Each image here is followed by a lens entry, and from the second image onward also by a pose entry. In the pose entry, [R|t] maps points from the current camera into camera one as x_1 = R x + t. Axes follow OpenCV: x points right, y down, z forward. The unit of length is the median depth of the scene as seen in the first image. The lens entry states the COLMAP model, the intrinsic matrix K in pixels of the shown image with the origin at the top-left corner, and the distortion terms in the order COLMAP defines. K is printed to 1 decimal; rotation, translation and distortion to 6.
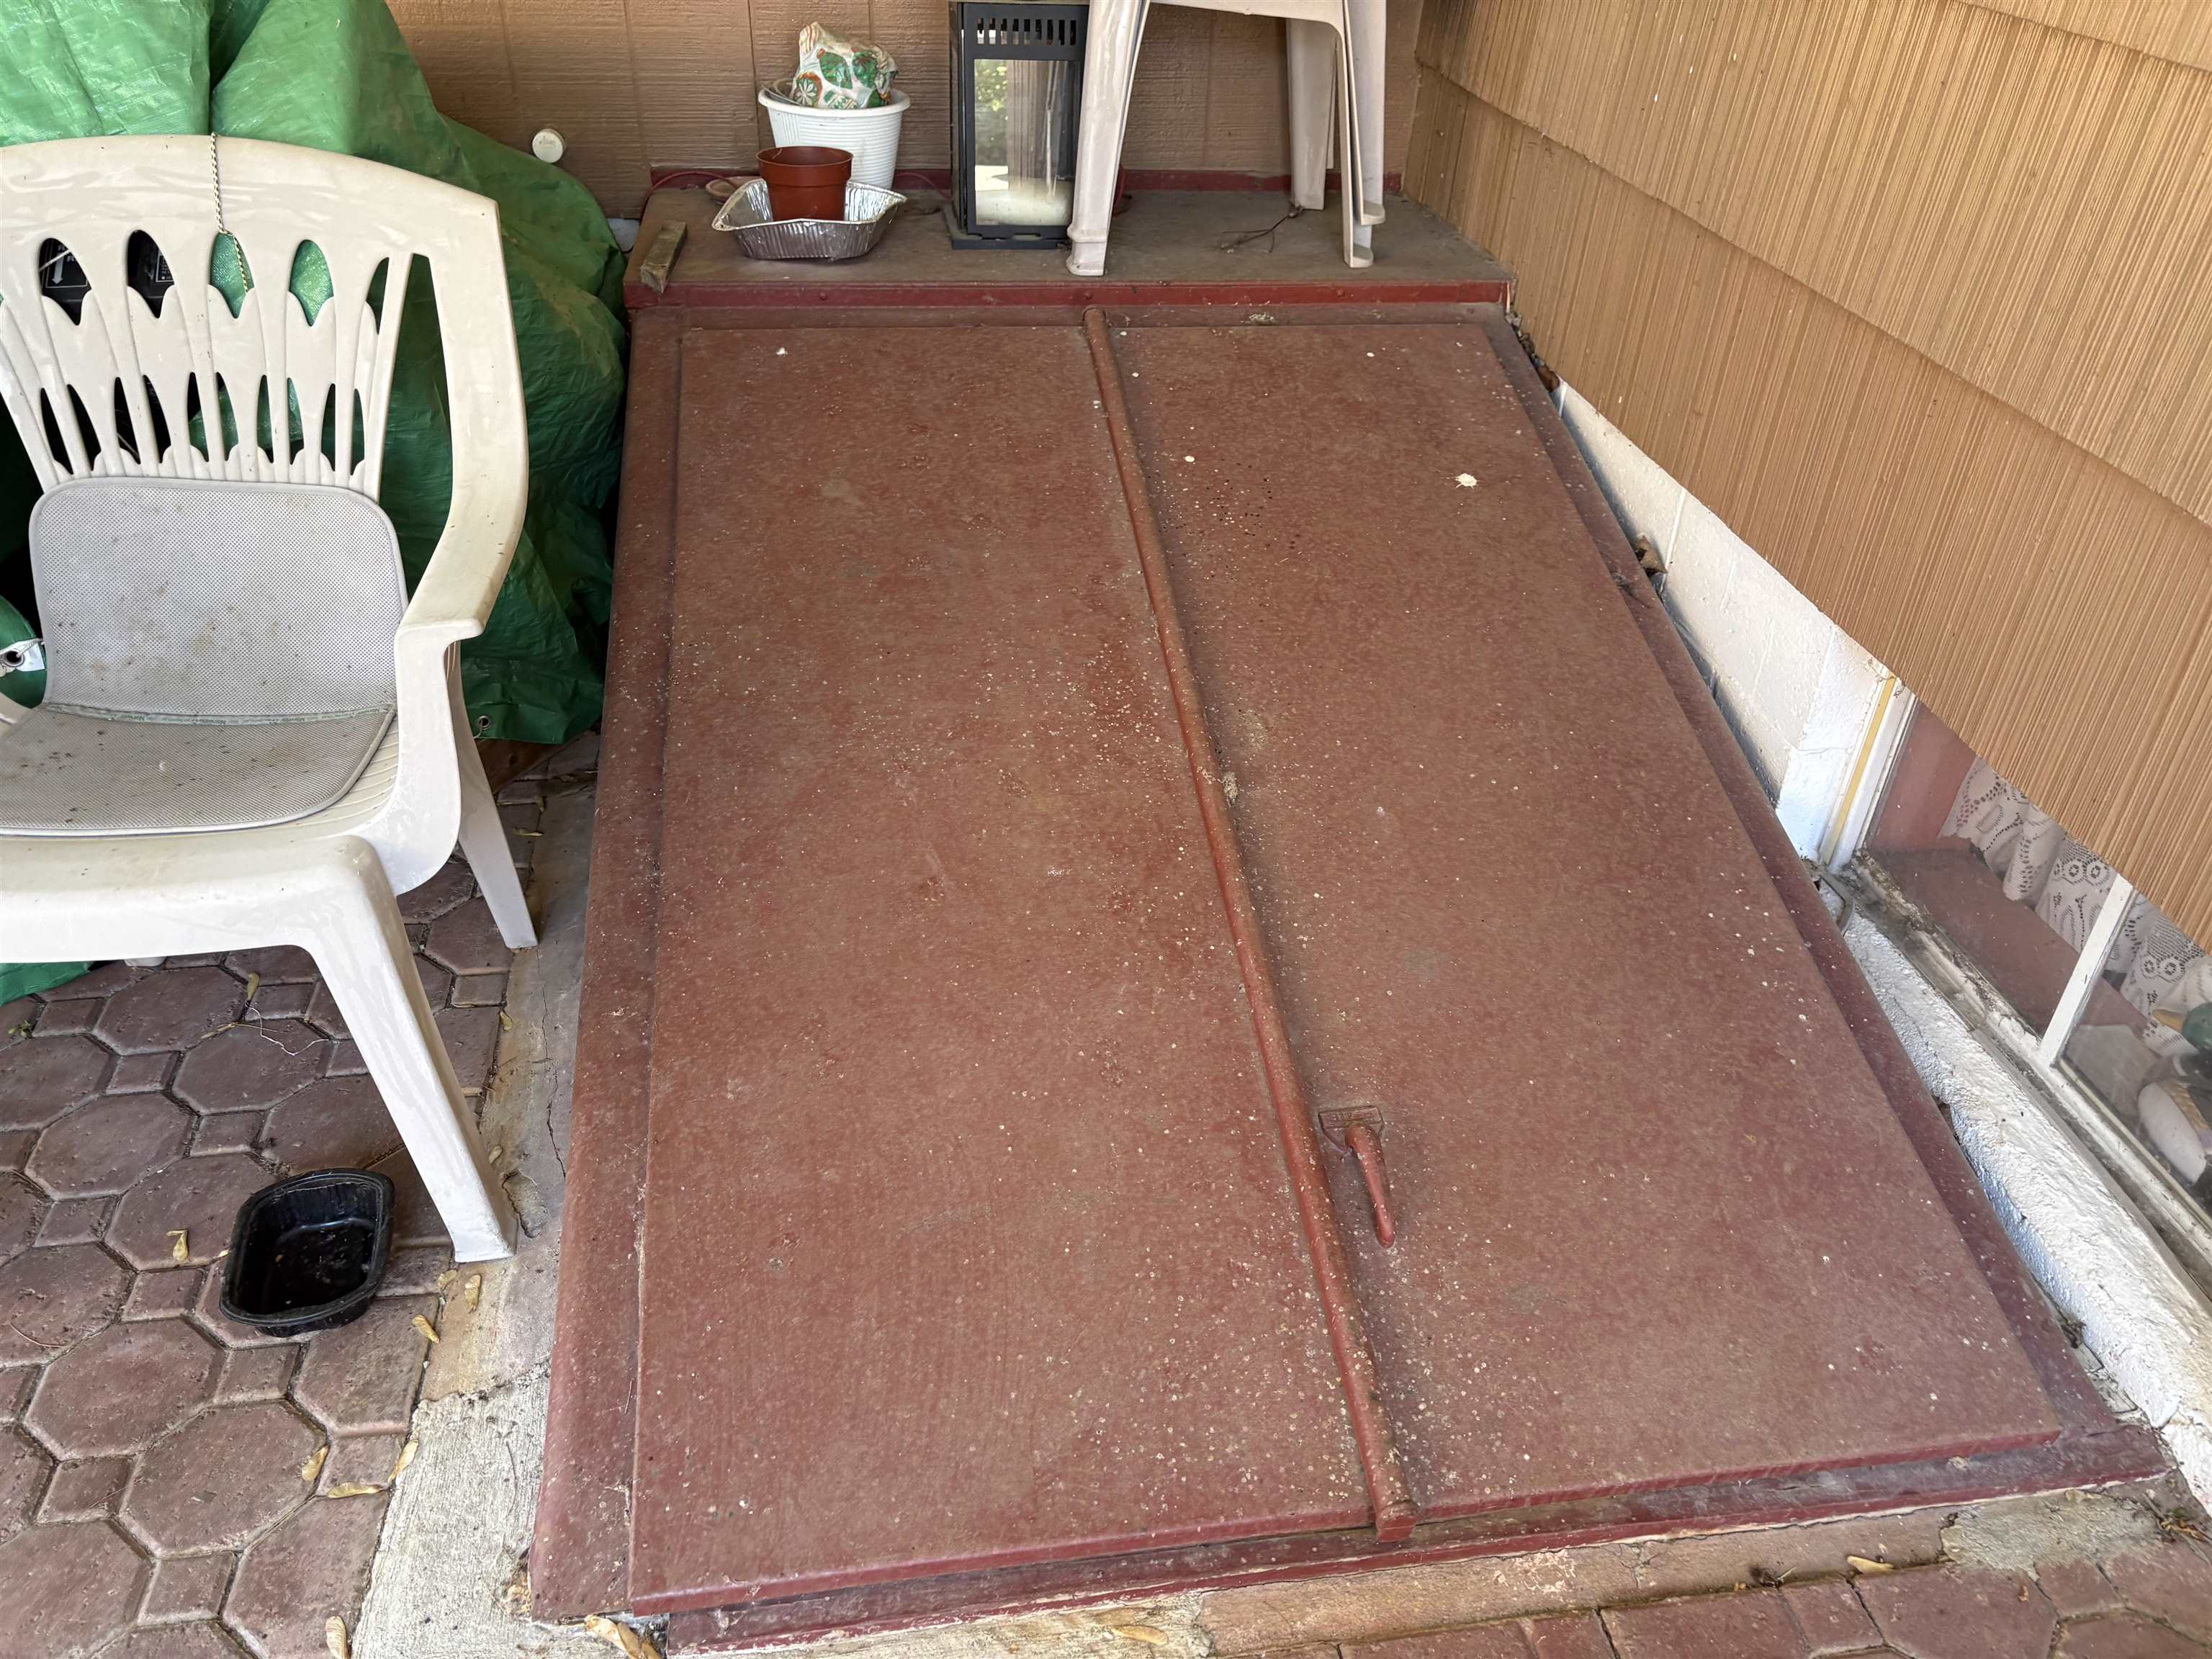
lens RADIAL K [[1694.8, 0, 1106.0], [0, 1694.8, 829.5], [0, 0, 1]] dist [0.040260, -0.000509]
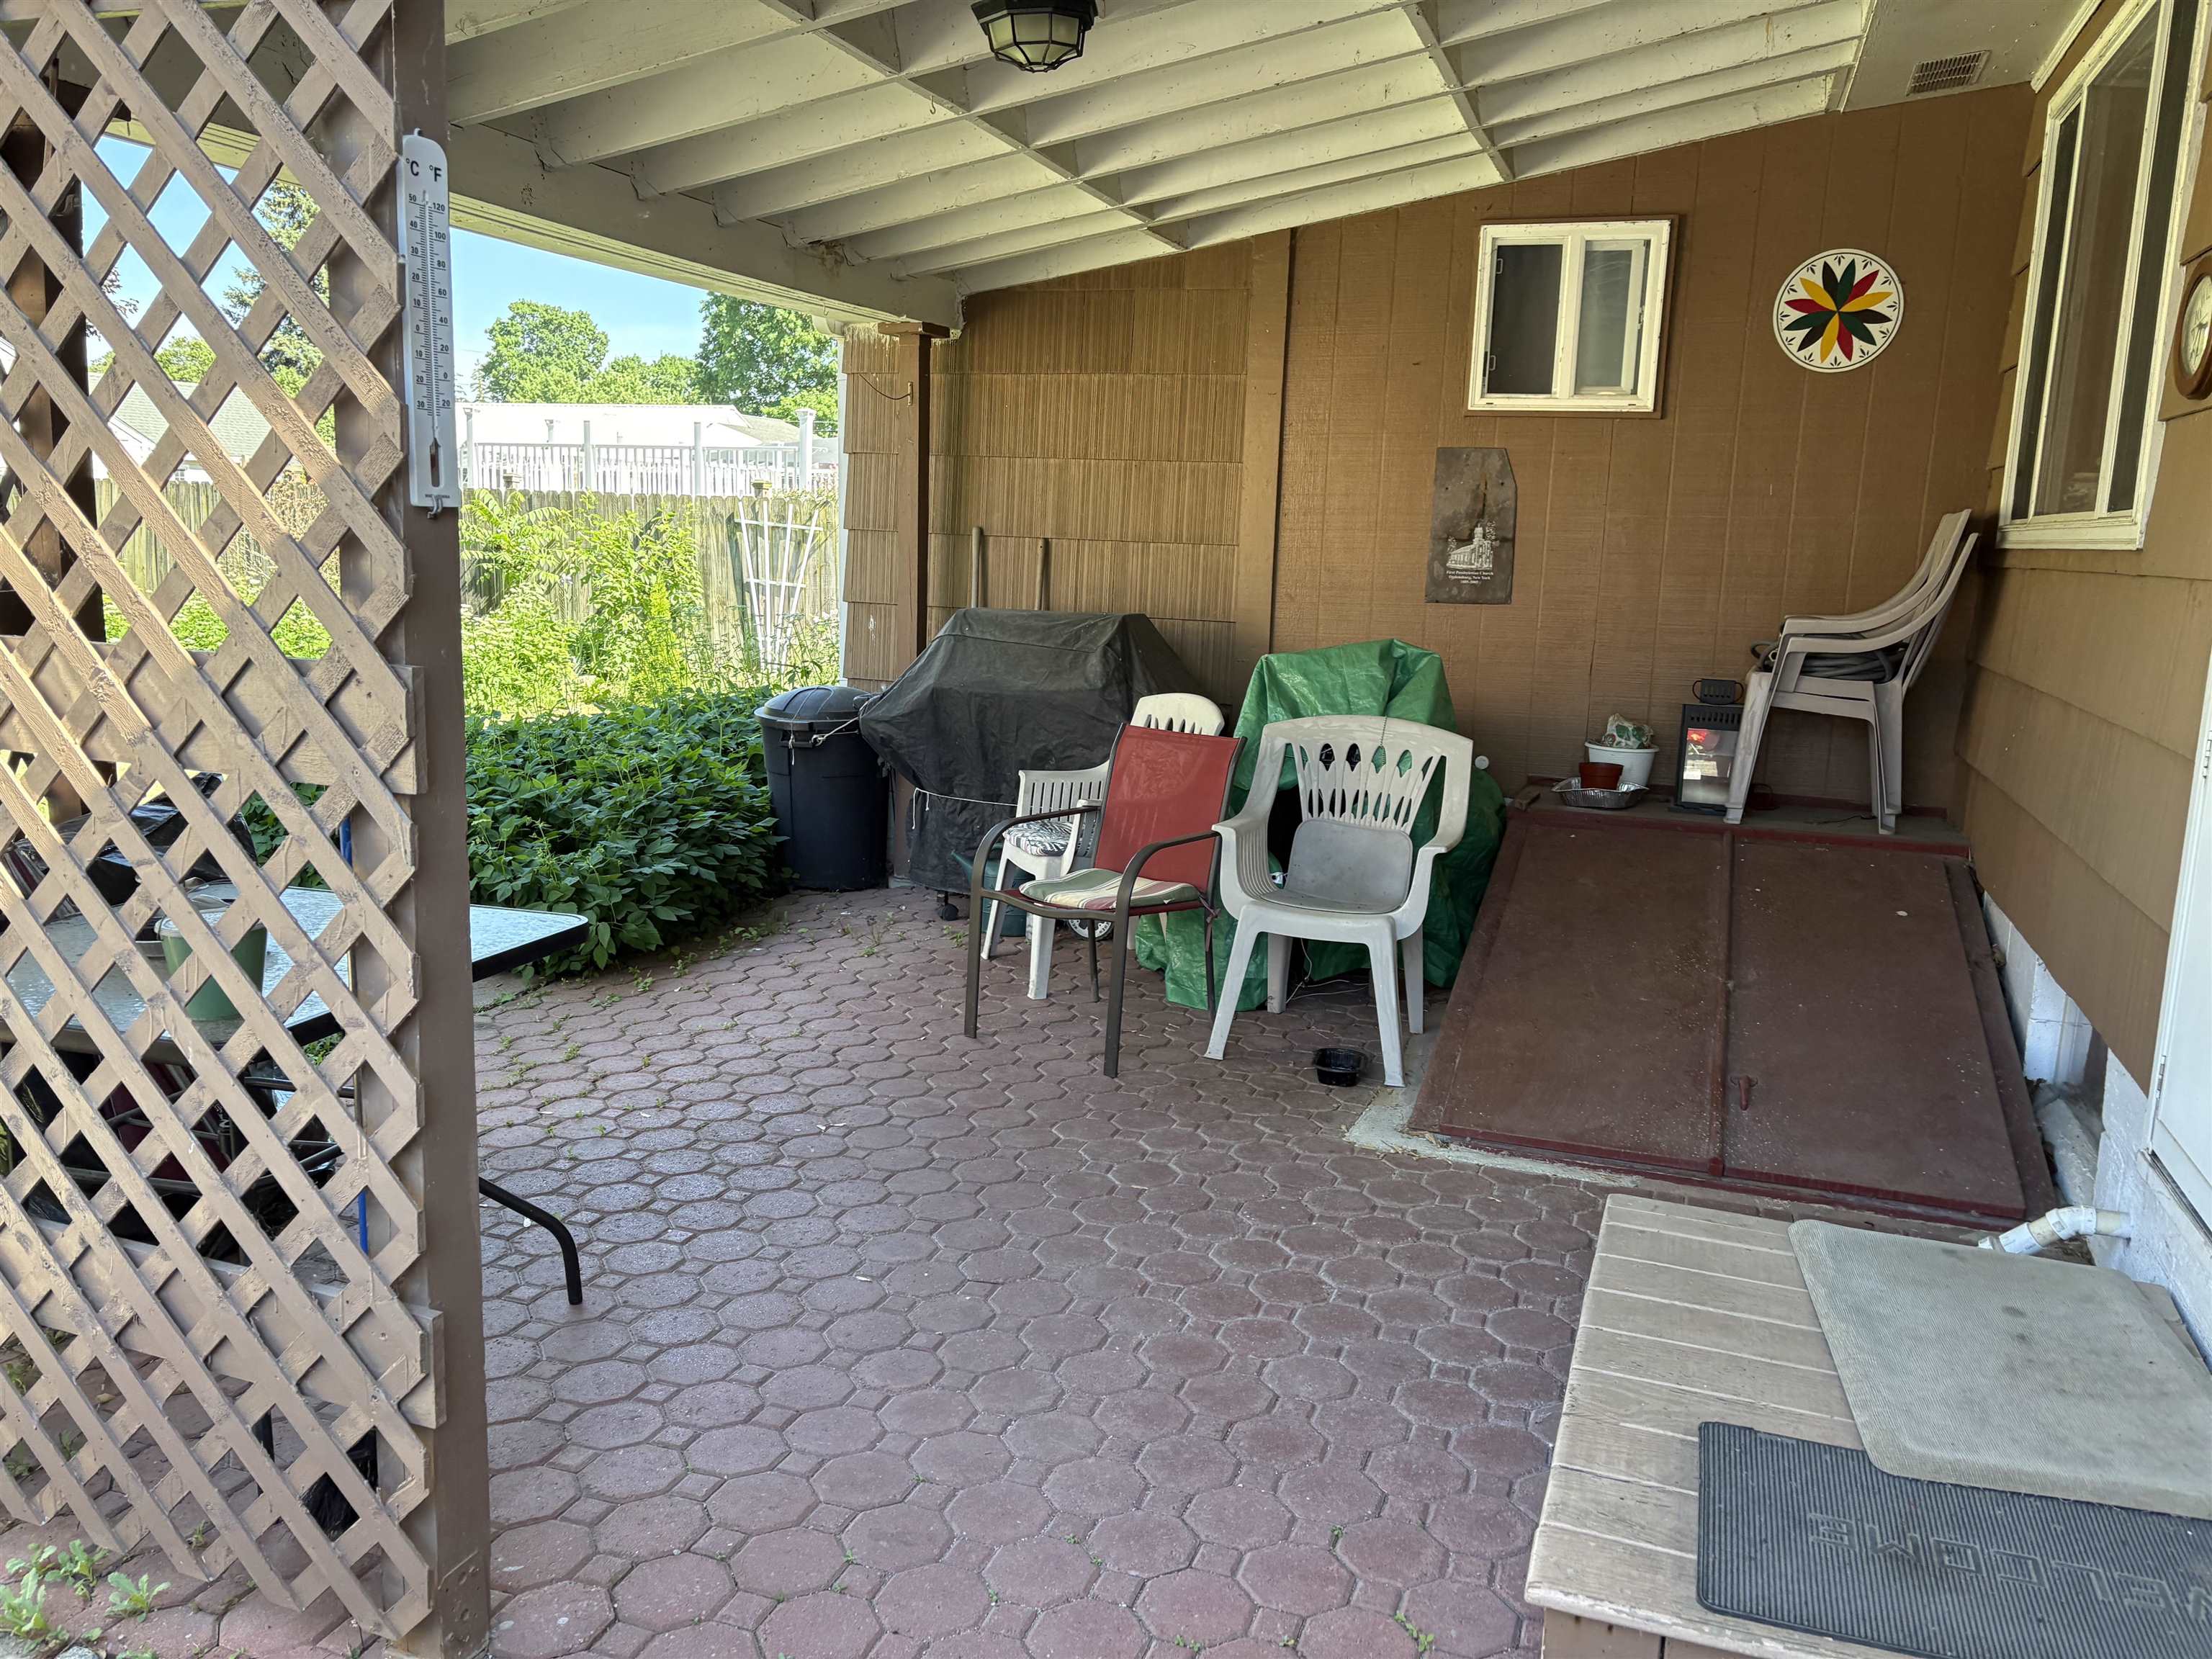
lens RADIAL K [[1694.8, 0, 1106.0], [0, 1694.8, 829.5], [0, 0, 1]] dist [0.040260, -0.000509]
pose [[0.879563, 0.079446, -0.469103, 0.417302], [-0.266764, 0.898752, -0.347969, 0.859941], [0.393963, 0.431200, 0.811702, -1.385448]]
